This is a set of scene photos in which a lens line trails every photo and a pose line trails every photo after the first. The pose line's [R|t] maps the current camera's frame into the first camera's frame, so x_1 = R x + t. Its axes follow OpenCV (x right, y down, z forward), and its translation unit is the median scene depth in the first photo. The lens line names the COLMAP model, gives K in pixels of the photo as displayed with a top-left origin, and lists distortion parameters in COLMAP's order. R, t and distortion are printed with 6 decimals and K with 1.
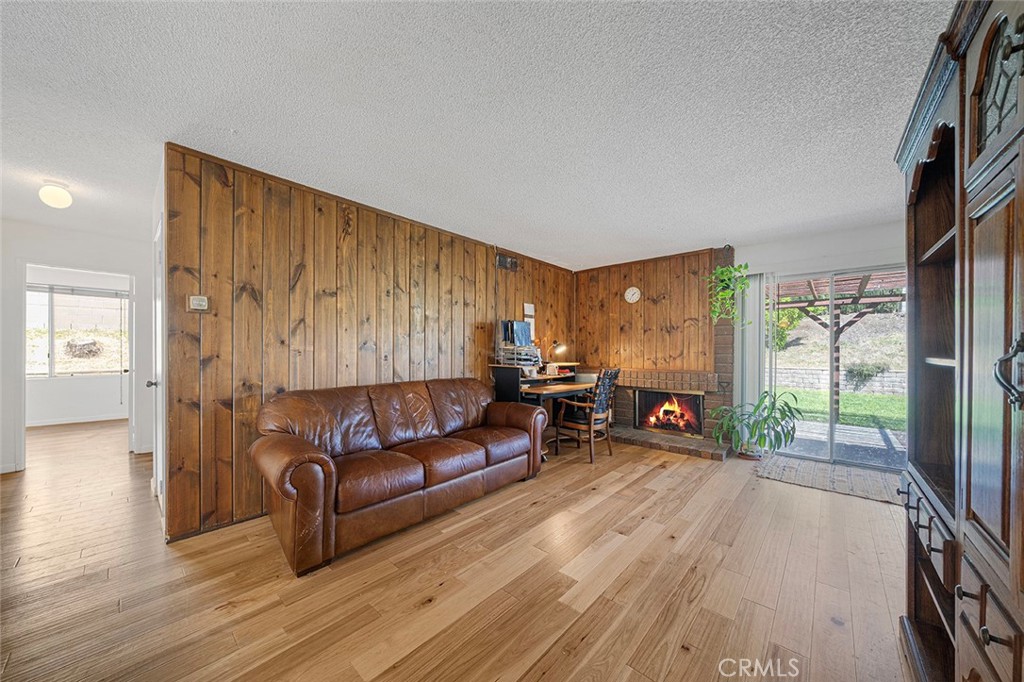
lens RADIAL K [[355.5, 0, 509.3], [0, 355.5, 359.0], [0, 0, 1]] dist [-0.000960, -0.000028]
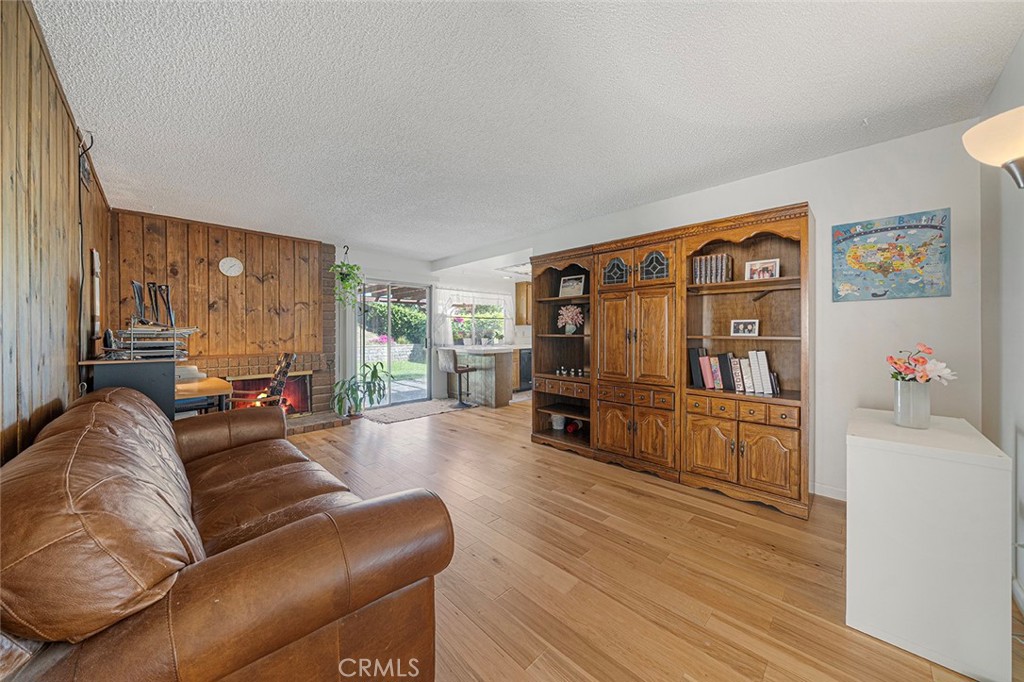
lens RADIAL K [[353.7, 0, 508.6], [0, 353.7, 338.2], [0, 0, 1]] dist [-0.001041, -0.000017]
pose [[0.050847, -0.017125, 0.998560, -0.491920], [0.030107, 0.999425, 0.015607, -0.006635], [-0.998253, 0.029270, 0.051333, 0.337991]]
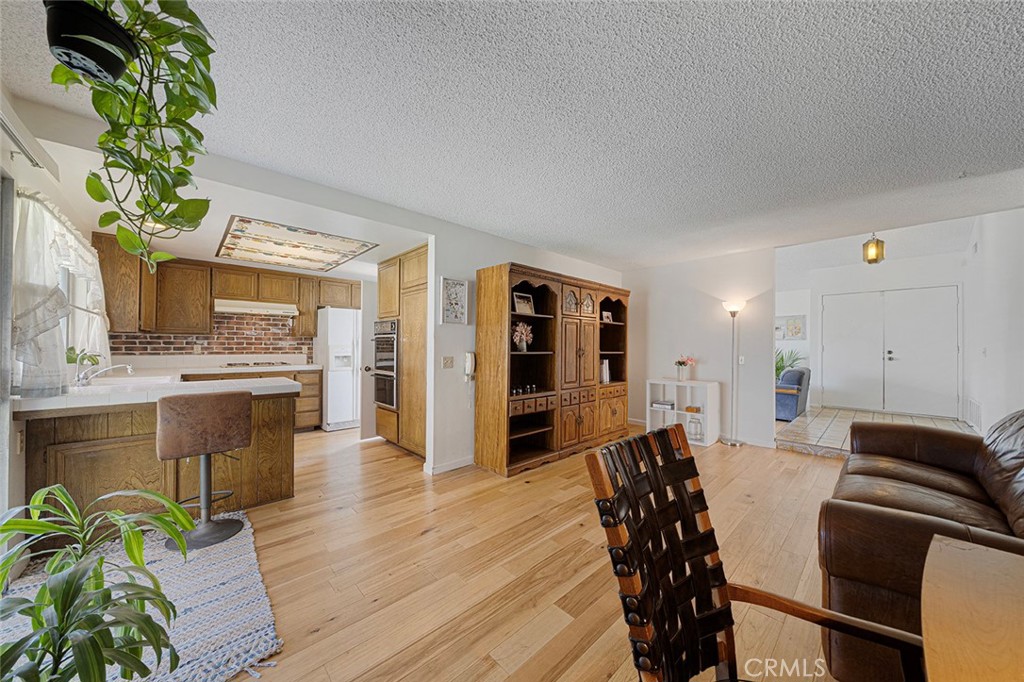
lens RADIAL K [[353.7, 0, 508.6], [0, 353.7, 338.2], [0, 0, 1]] dist [-0.001041, -0.000017]
pose [[-0.996322, -0.013017, 0.084688, 0.303709], [-0.012259, 0.999880, 0.009468, -0.036850], [-0.084801, 0.008395, -0.996363, 1.062992]]
